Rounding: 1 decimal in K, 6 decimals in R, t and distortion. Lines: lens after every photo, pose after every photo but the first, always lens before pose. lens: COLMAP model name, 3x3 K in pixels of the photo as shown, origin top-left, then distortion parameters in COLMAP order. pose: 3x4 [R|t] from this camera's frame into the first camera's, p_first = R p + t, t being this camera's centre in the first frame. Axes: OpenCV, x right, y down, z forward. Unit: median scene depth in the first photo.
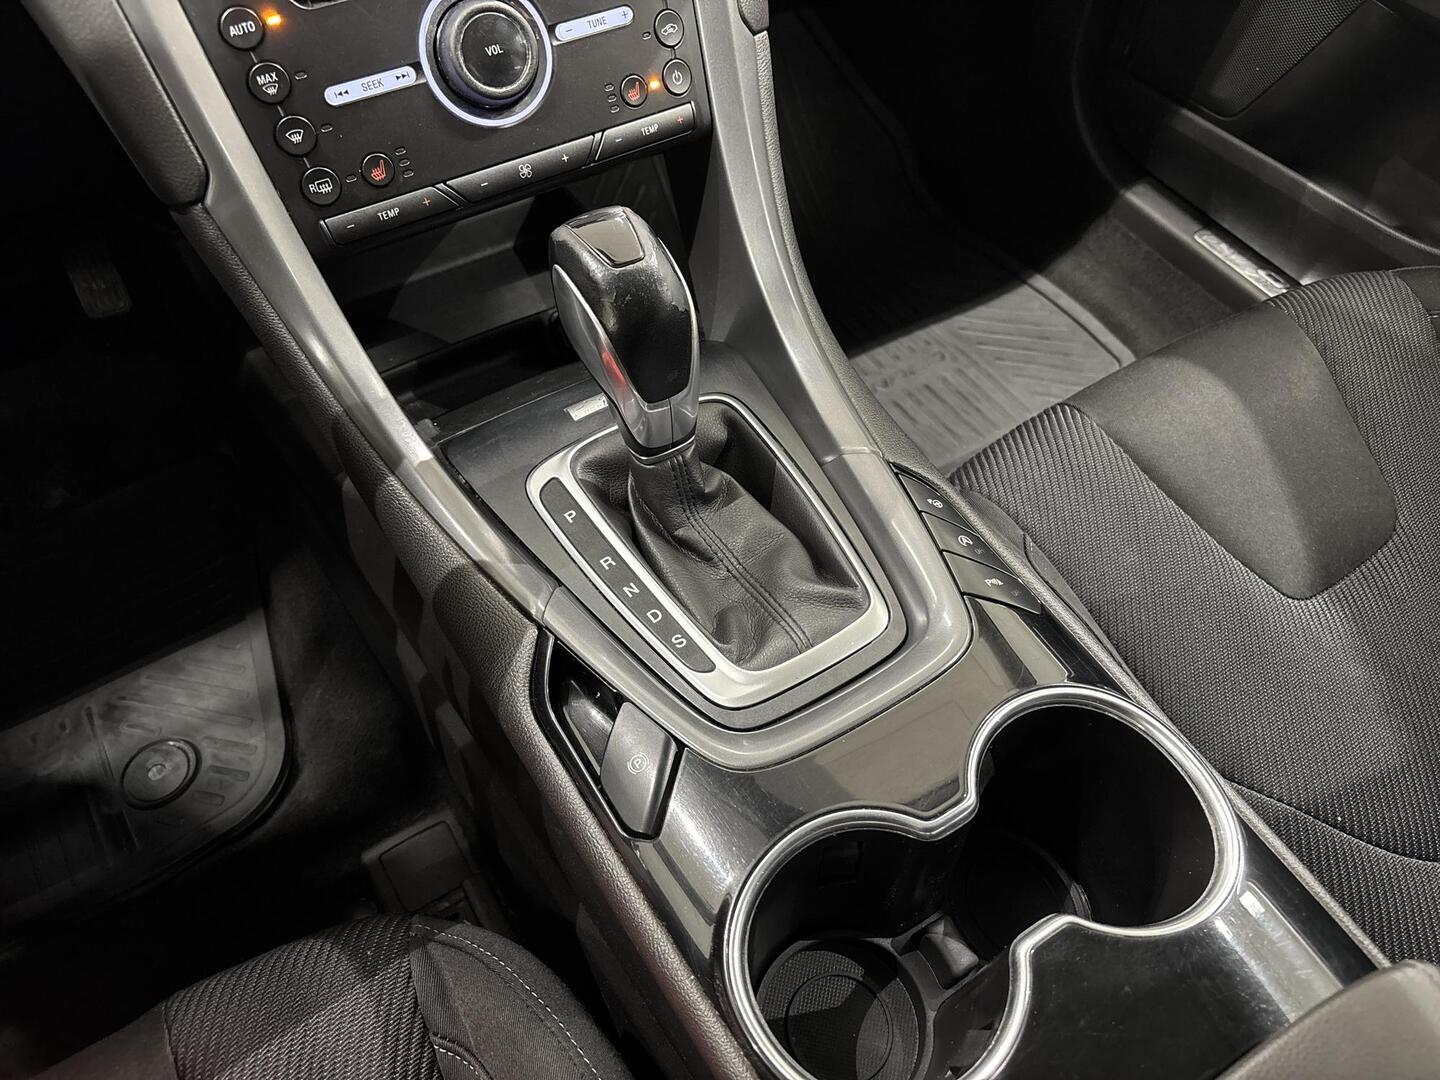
lens RADIAL K [[1075.4, 0, 720.0], [0, 1075.4, 540.0], [0, 0, 1]] dist [0.088066, -0.181532]
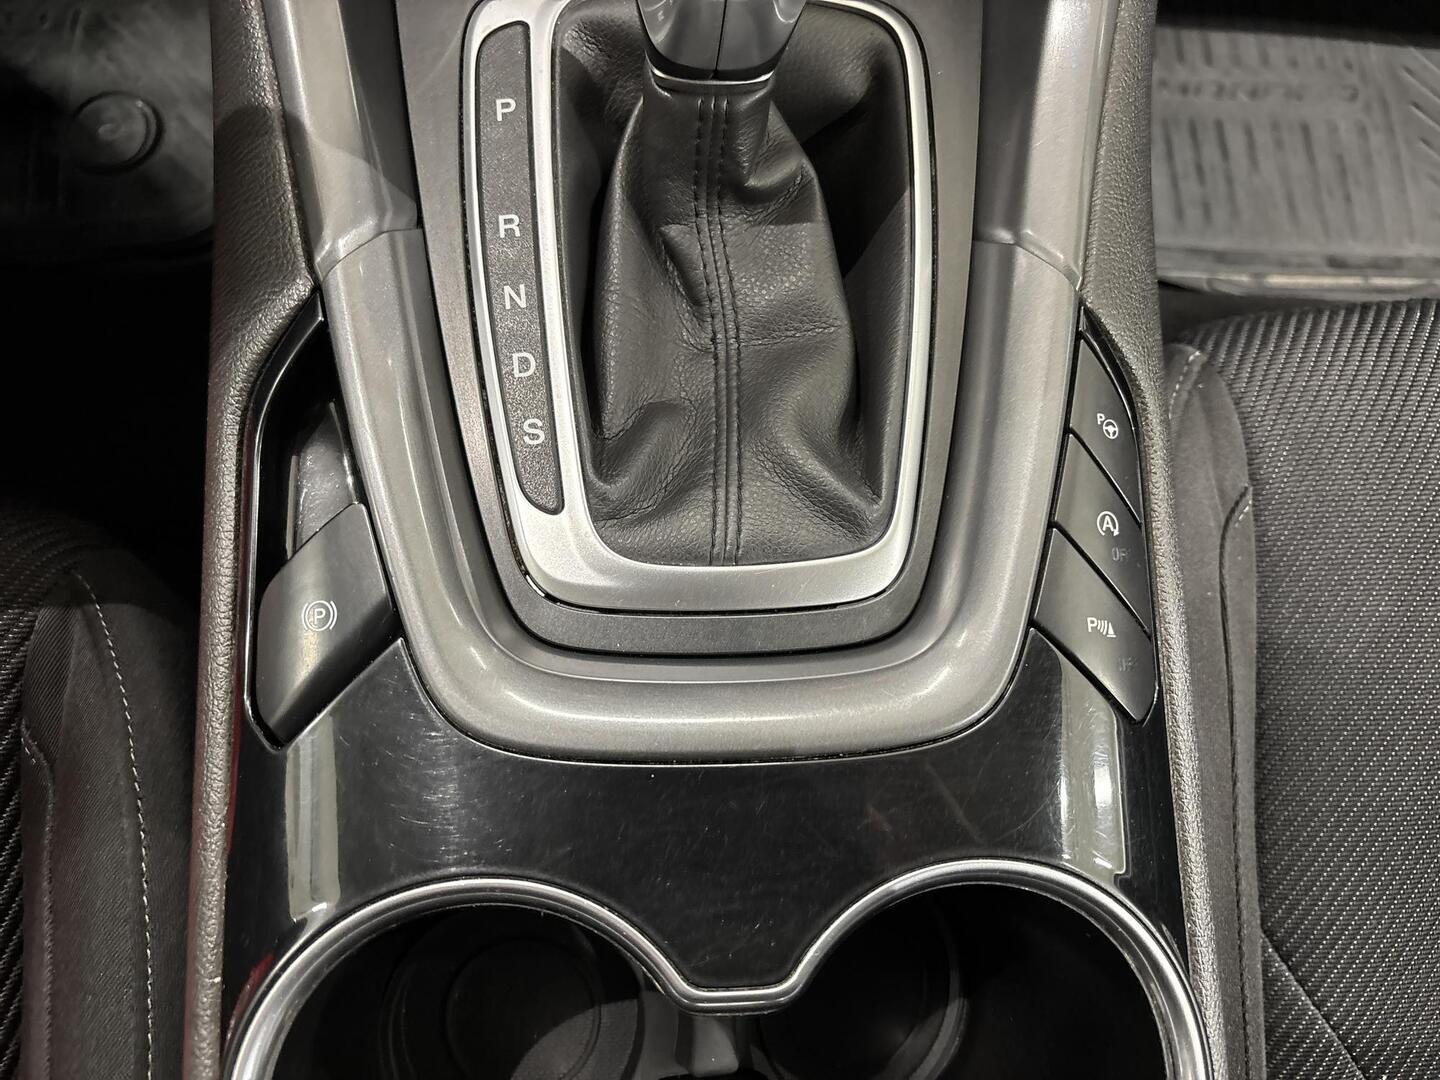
lens RADIAL K [[1124.9, 0, 723.9], [0, 1124.9, 560.7], [0, 0, 1]] dist [0.008281, -0.014324]
pose [[0.863729, 0.502866, -0.033133, 0.093237], [-0.447792, 0.795971, 0.407324, -0.124694], [0.231203, -0.336981, 0.912682, 0.453280]]
